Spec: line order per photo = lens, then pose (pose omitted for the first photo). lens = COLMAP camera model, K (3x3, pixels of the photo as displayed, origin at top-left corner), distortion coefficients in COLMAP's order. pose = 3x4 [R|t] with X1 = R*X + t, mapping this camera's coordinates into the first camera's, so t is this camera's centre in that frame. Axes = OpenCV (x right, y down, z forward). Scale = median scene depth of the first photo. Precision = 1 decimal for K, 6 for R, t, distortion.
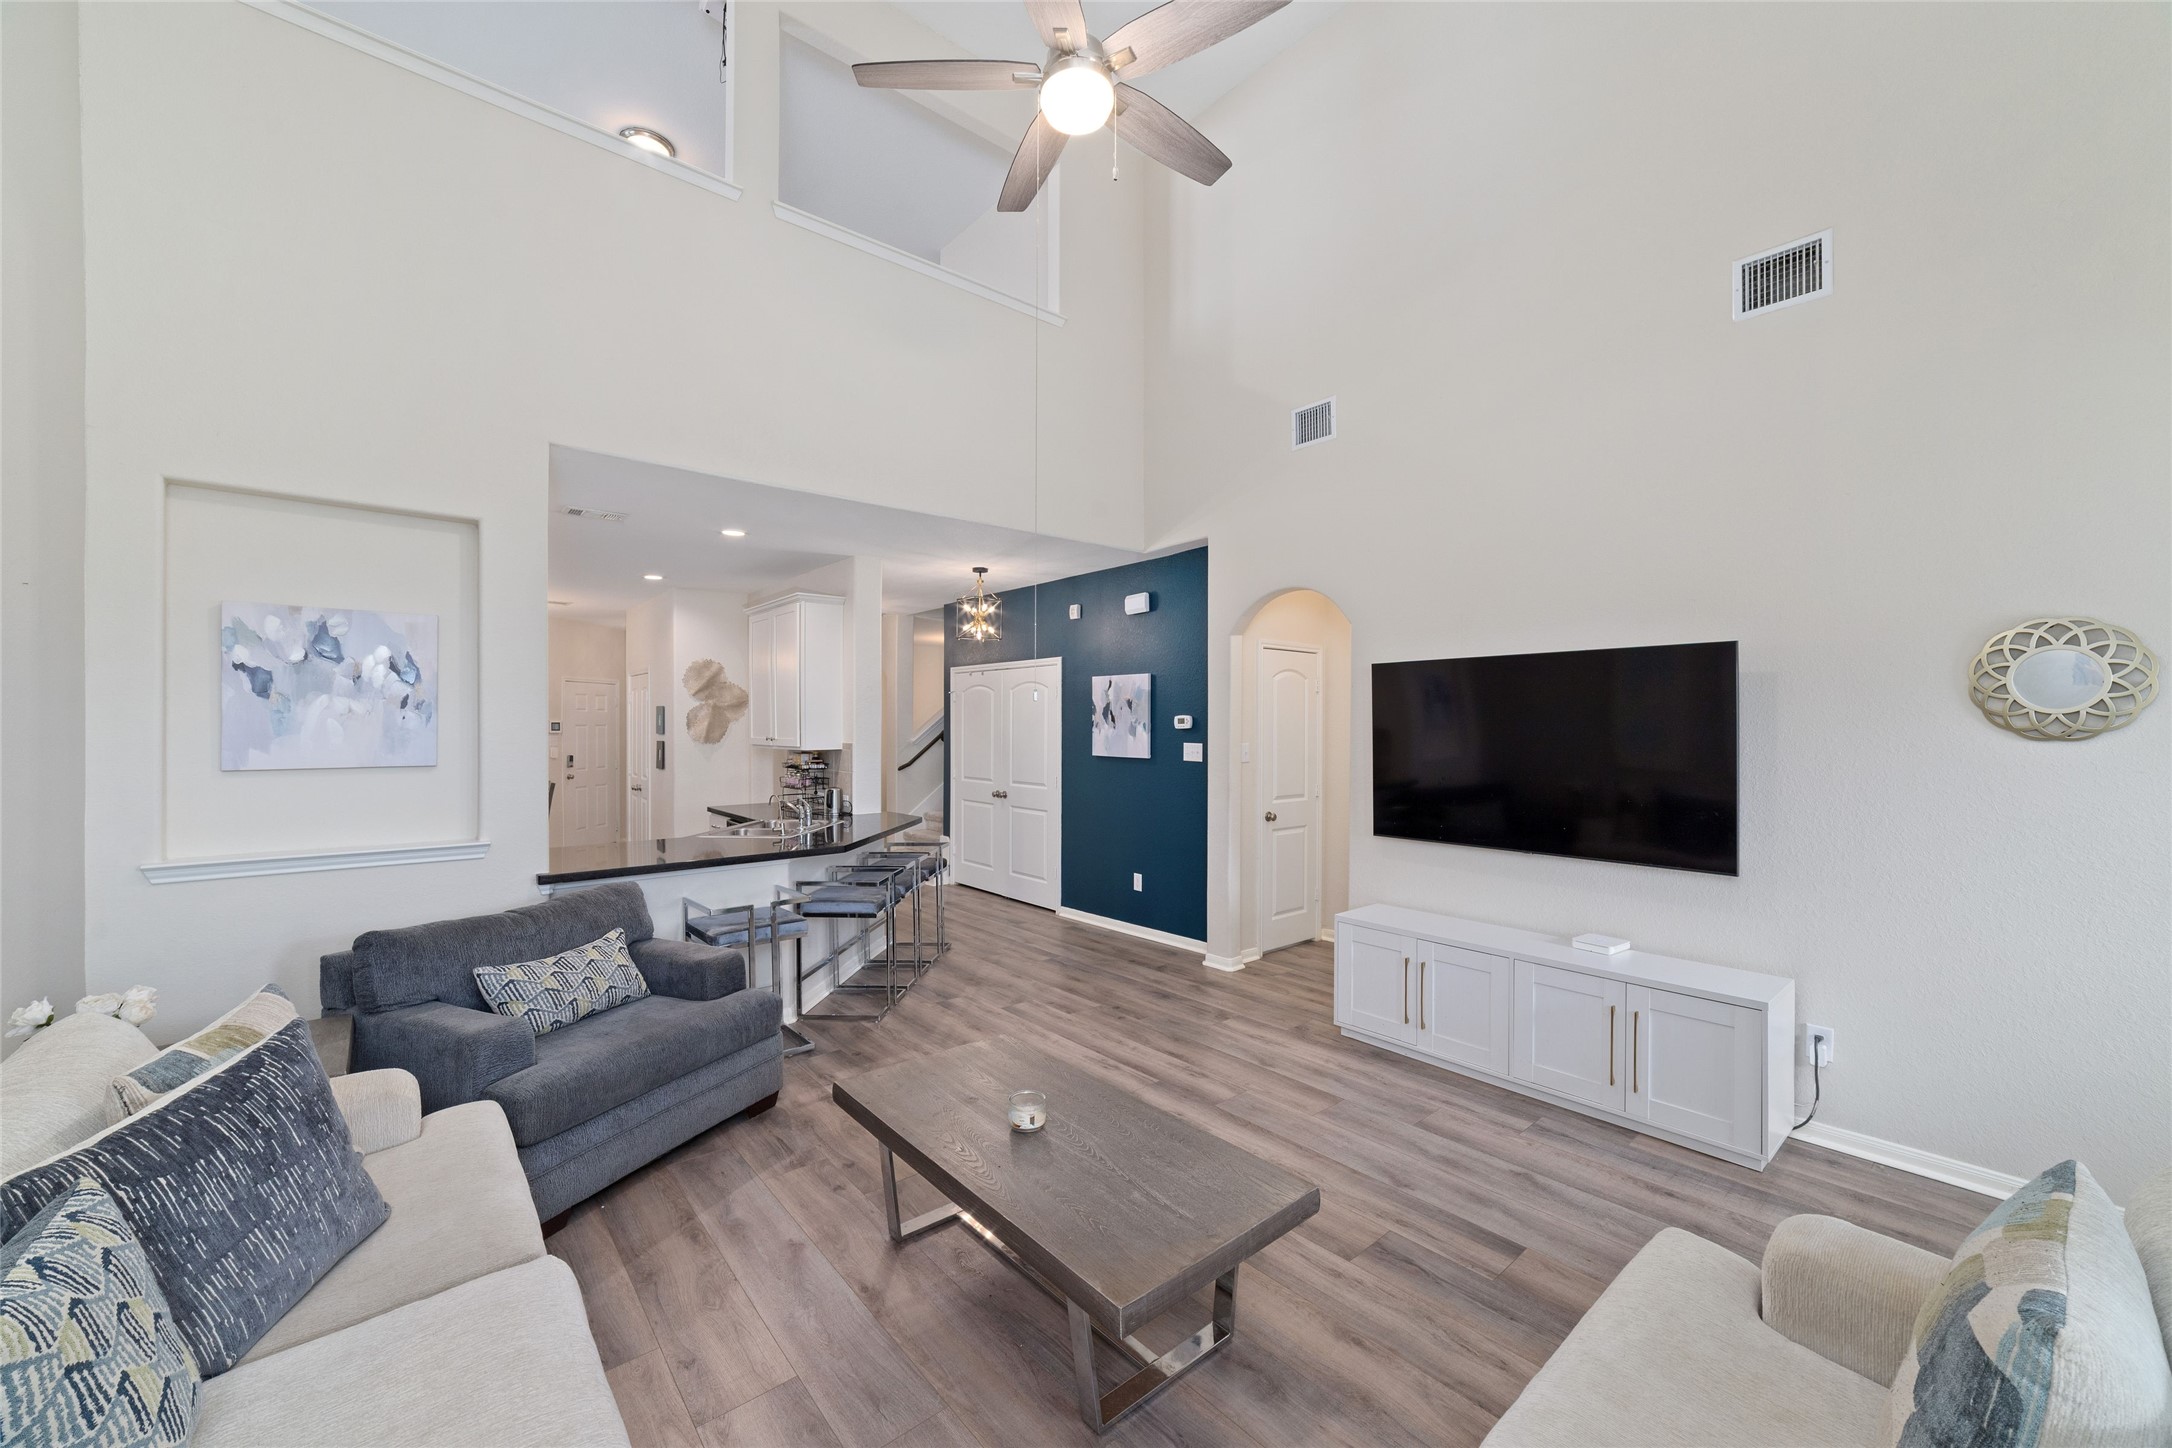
lens RADIAL K [[836.3, 0, 1075.8], [0, 836.3, 720.2], [0, 0, 1]] dist [-0.027695, 0.012682]
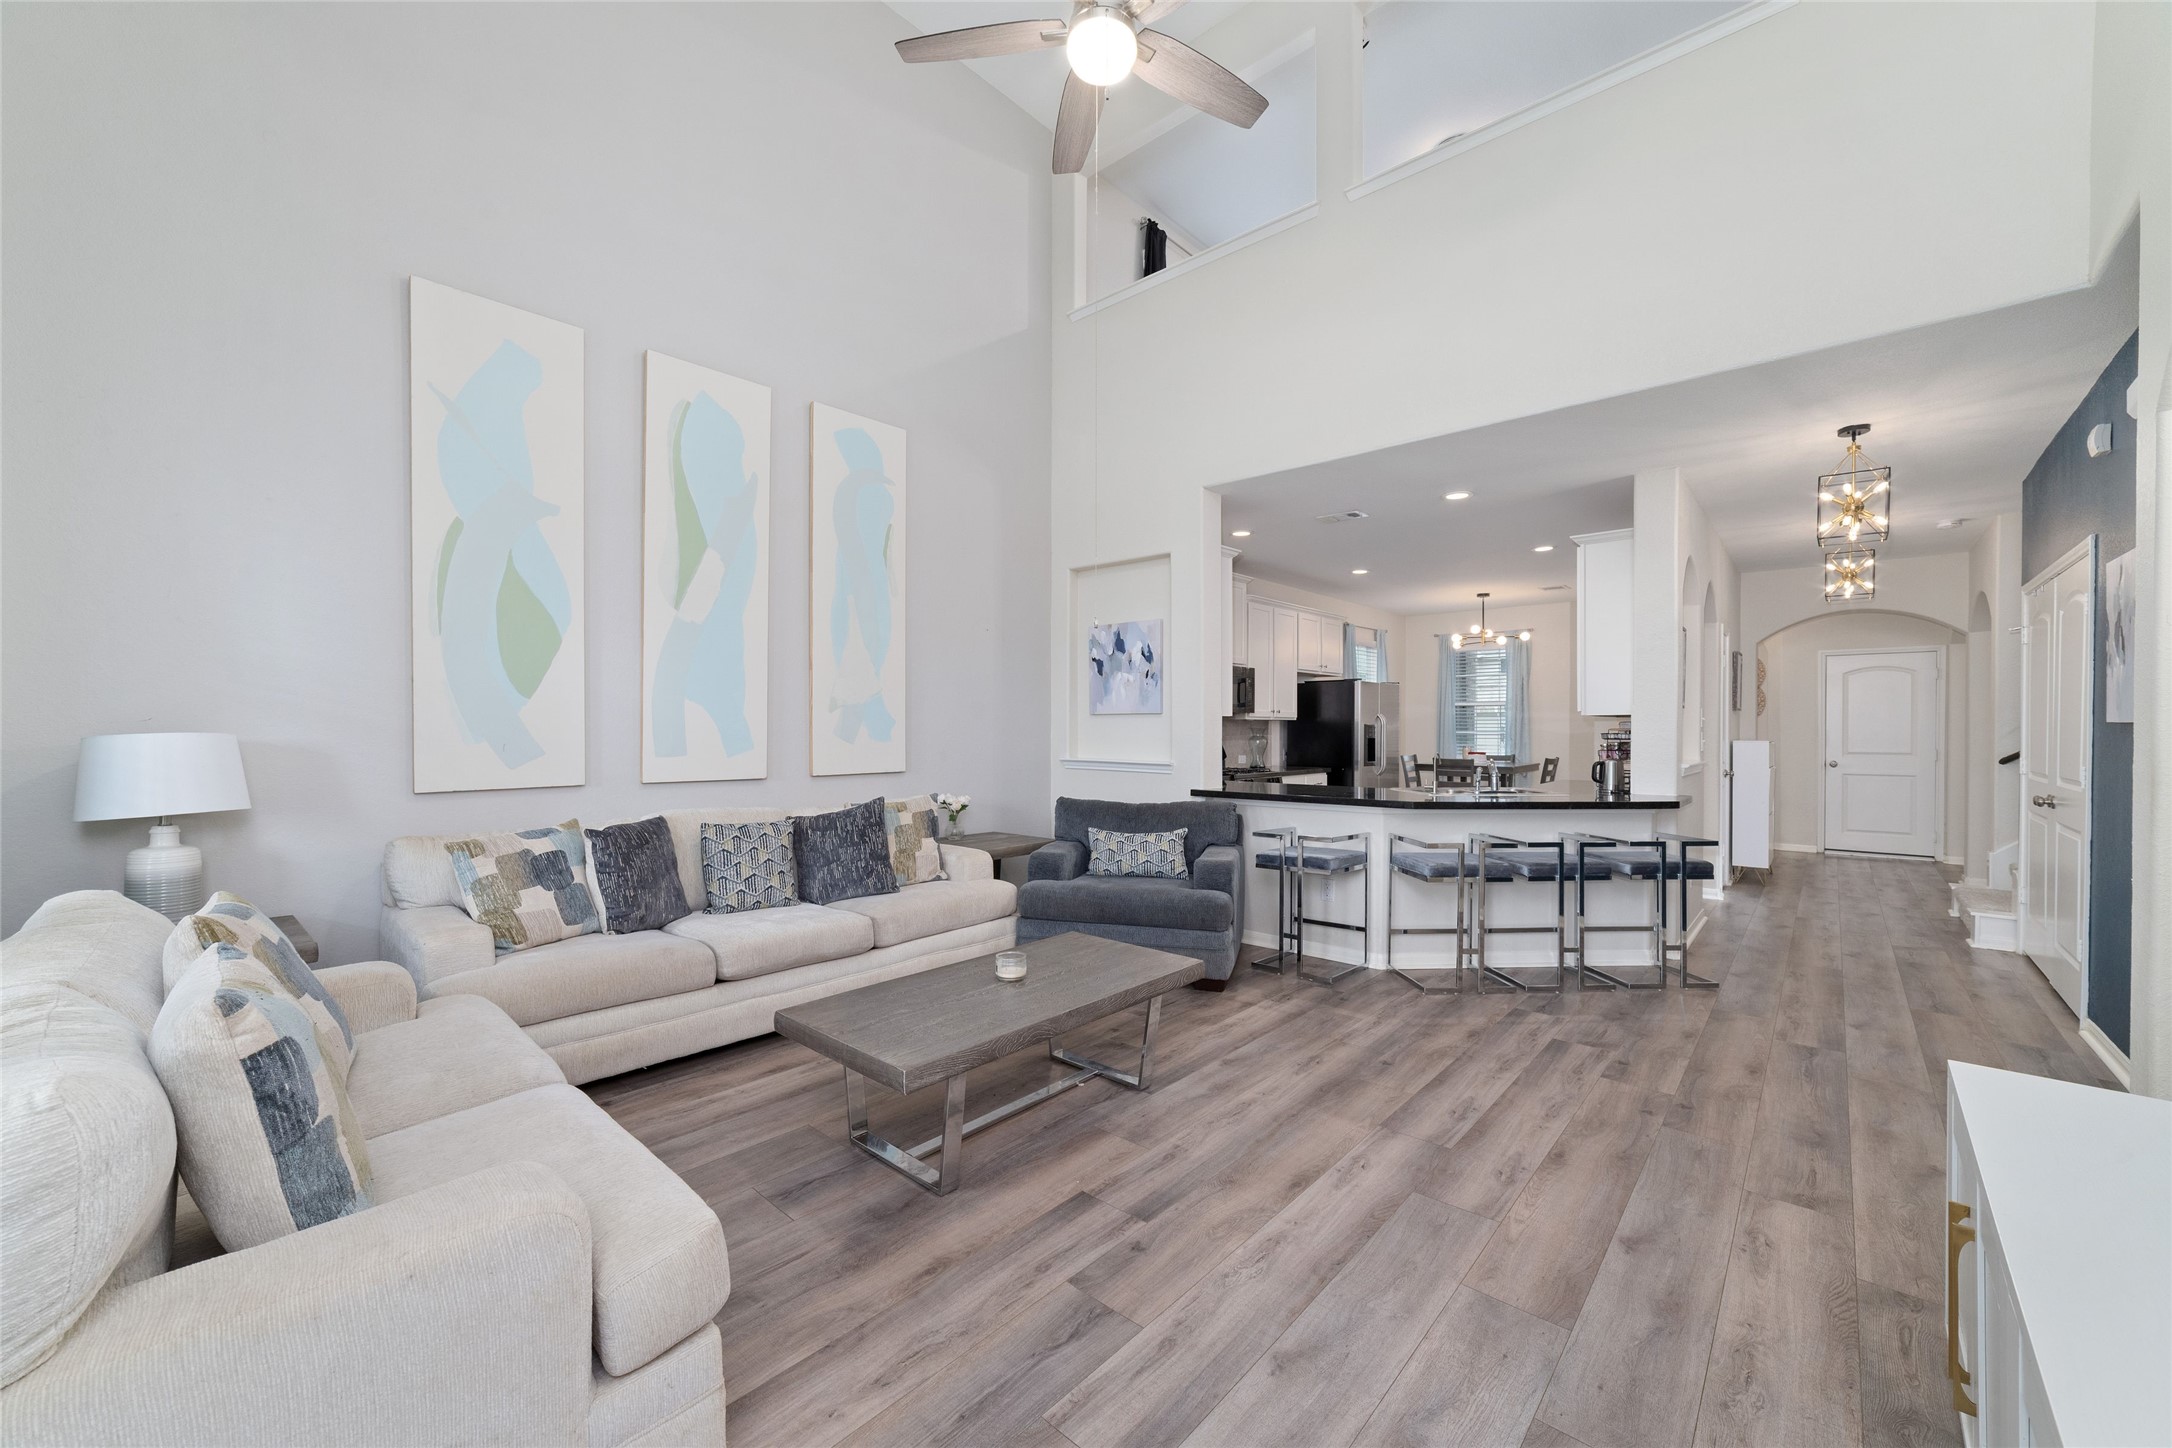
lens RADIAL K [[833.0, 0, 1088.6], [0, 833.0, 725.5], [0, 0, 1]] dist [-0.024090, 0.009219]
pose [[0.144292, -0.002938, -0.989531, 0.797520], [0.004188, 0.999988, -0.002358, 0.082661], [0.989526, -0.003804, 0.144303, 0.640915]]
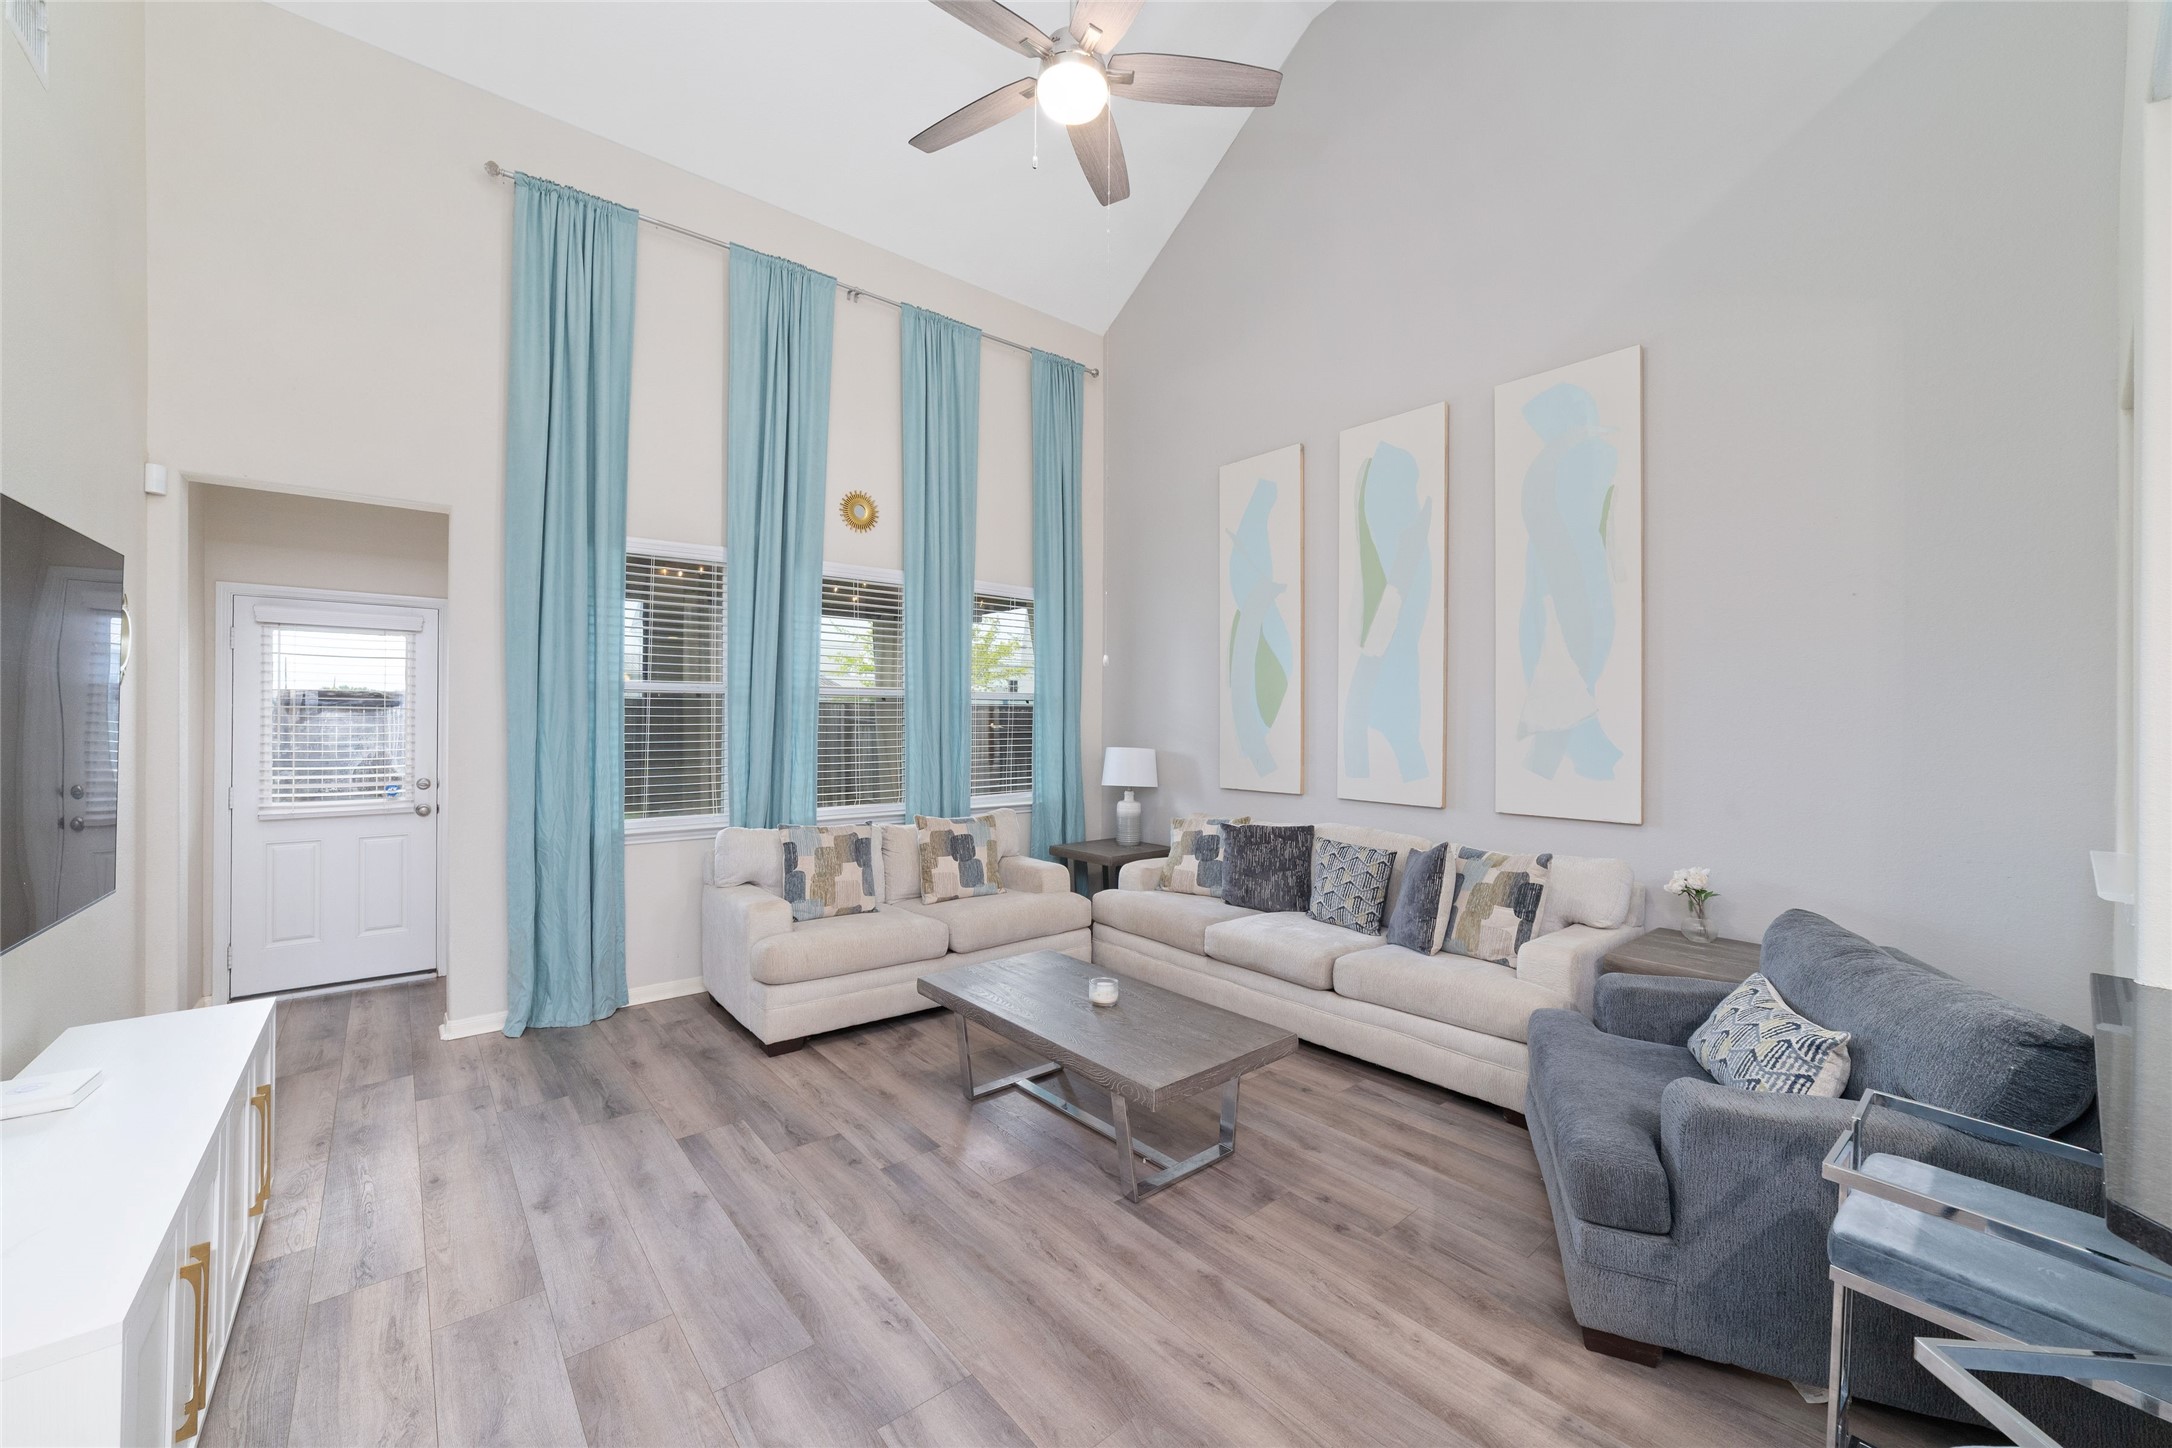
lens RADIAL K [[833.0, 0, 1088.6], [0, 833.0, 725.5], [0, 0, 1]] dist [-0.024090, 0.009219]
pose [[-0.999912, -0.005287, -0.012191, -0.011601], [-0.005300, 0.999985, 0.001010, 0.037825], [0.012186, 0.001075, -0.999925, 1.565895]]
